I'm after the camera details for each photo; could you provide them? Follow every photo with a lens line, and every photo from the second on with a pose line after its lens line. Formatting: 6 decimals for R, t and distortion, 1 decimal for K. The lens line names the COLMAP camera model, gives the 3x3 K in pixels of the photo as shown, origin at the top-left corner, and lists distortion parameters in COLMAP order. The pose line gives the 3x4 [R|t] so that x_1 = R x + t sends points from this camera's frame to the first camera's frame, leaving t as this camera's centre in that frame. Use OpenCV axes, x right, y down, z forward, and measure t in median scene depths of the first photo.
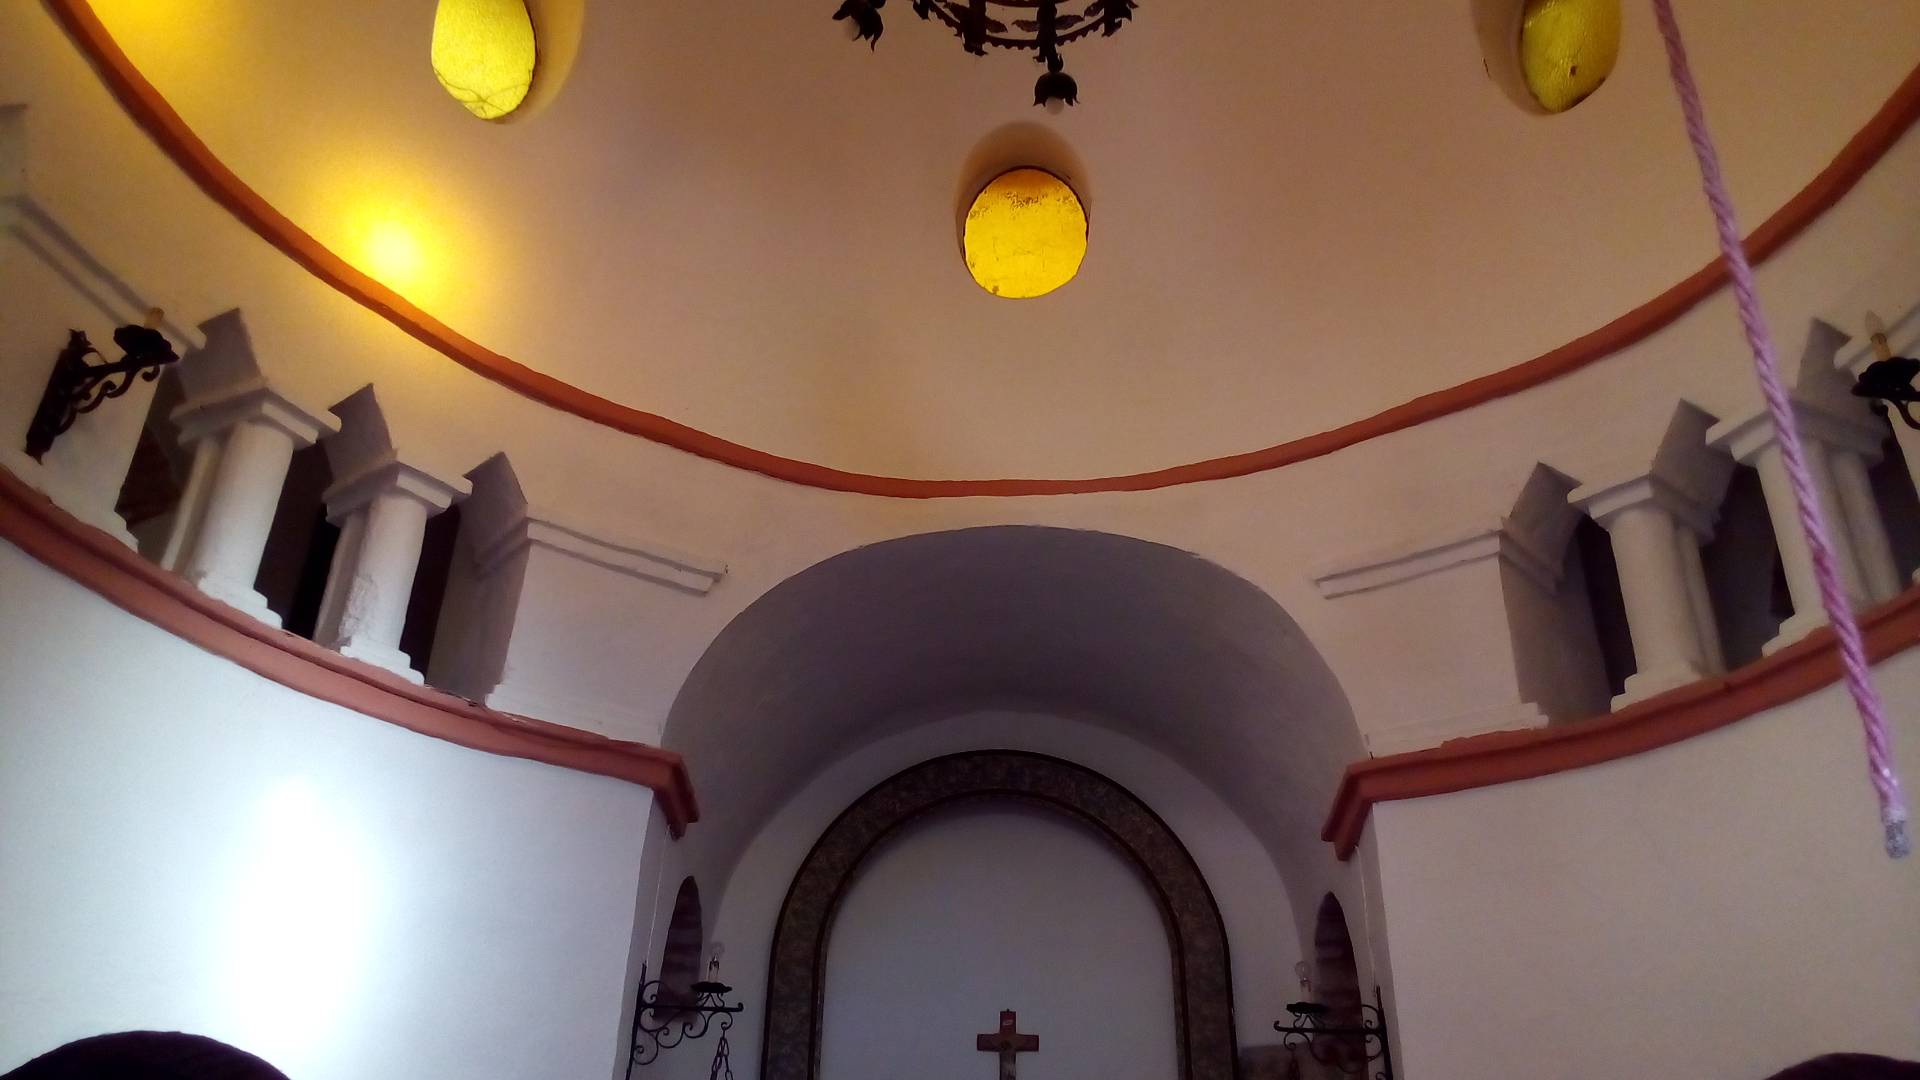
lens RADIAL K [[1541.7, 0, 938.6], [0, 1541.7, 537.7], [0, 0, 1]] dist [0.143774, -0.264551]
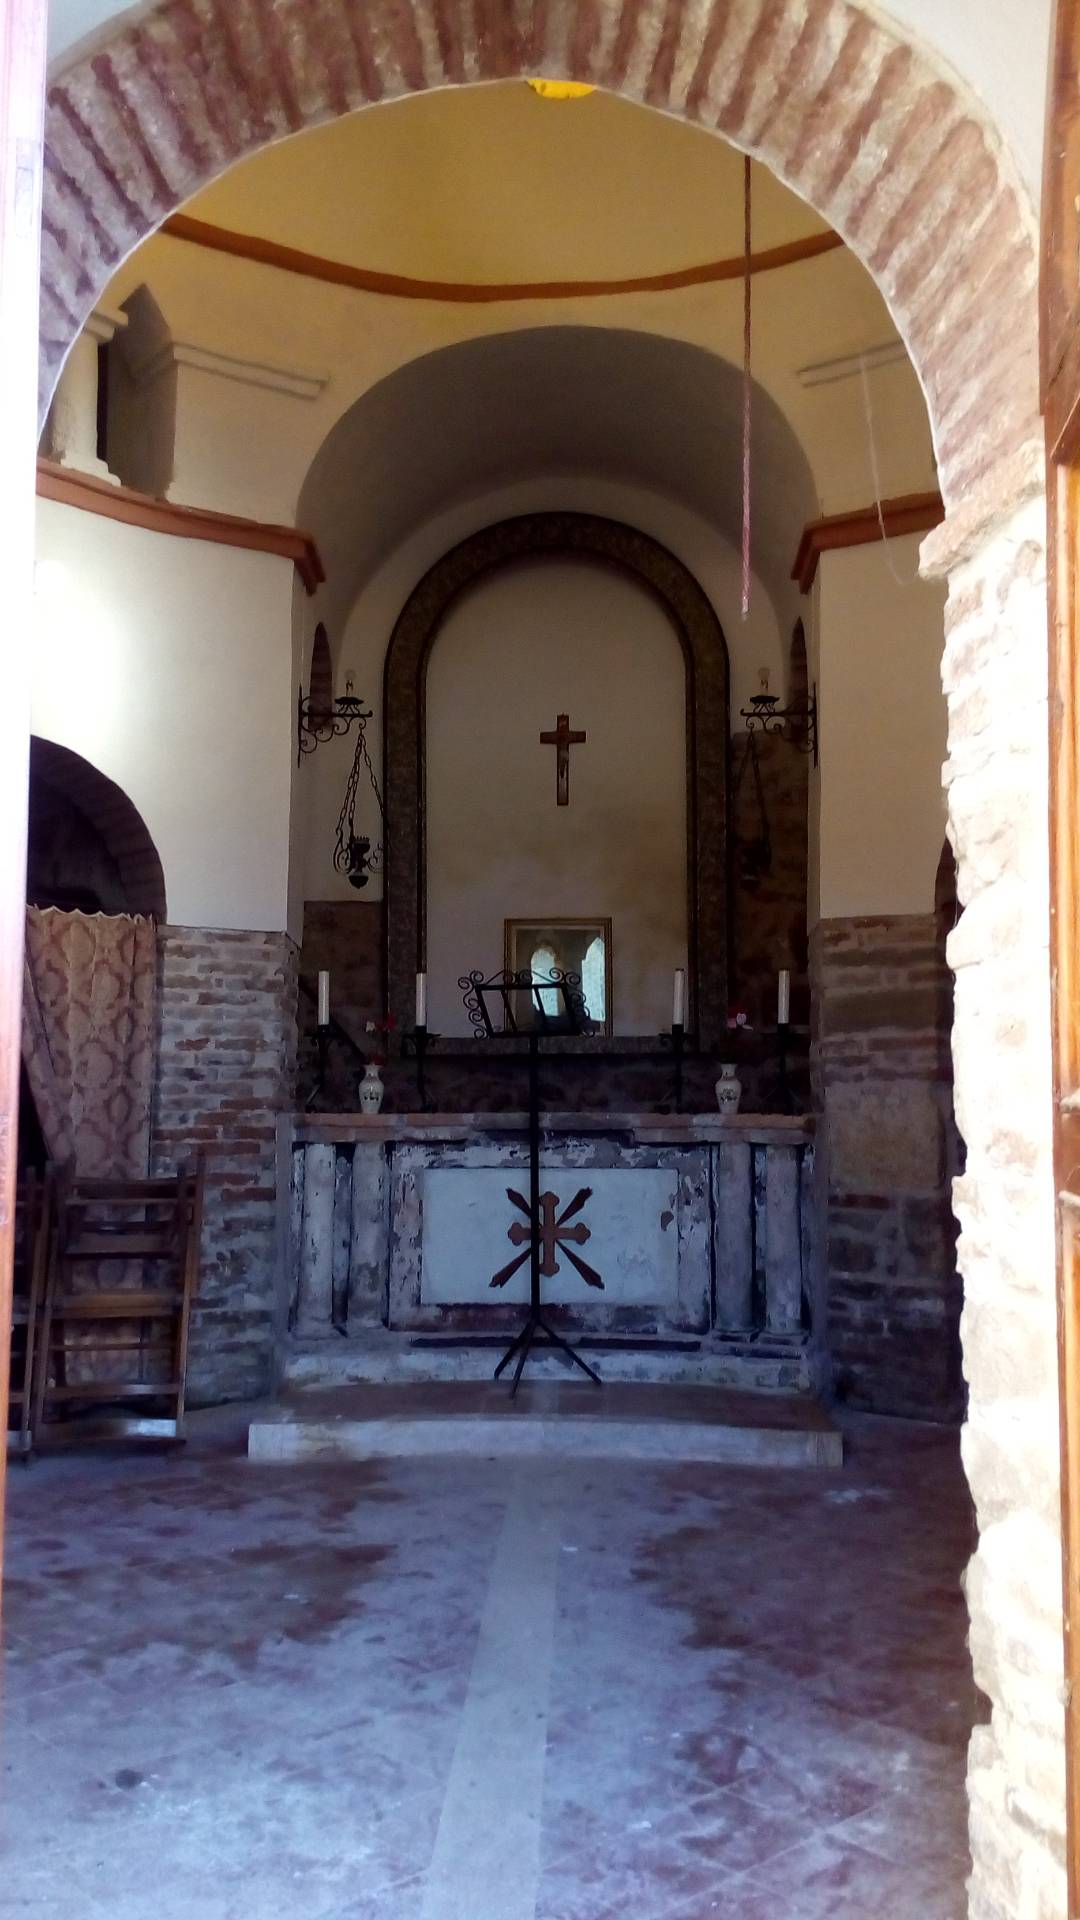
lens RADIAL K [[1666.7, 0, 497.1], [0, 1666.7, 960.8], [0, 0, 1]] dist [0.184524, -0.311157]
pose [[0.999371, -0.029304, -0.019985, 0.011910], [0.034929, 0.911023, 0.410873, -0.109222], [0.006166, -0.411313, 0.911473, -0.447918]]
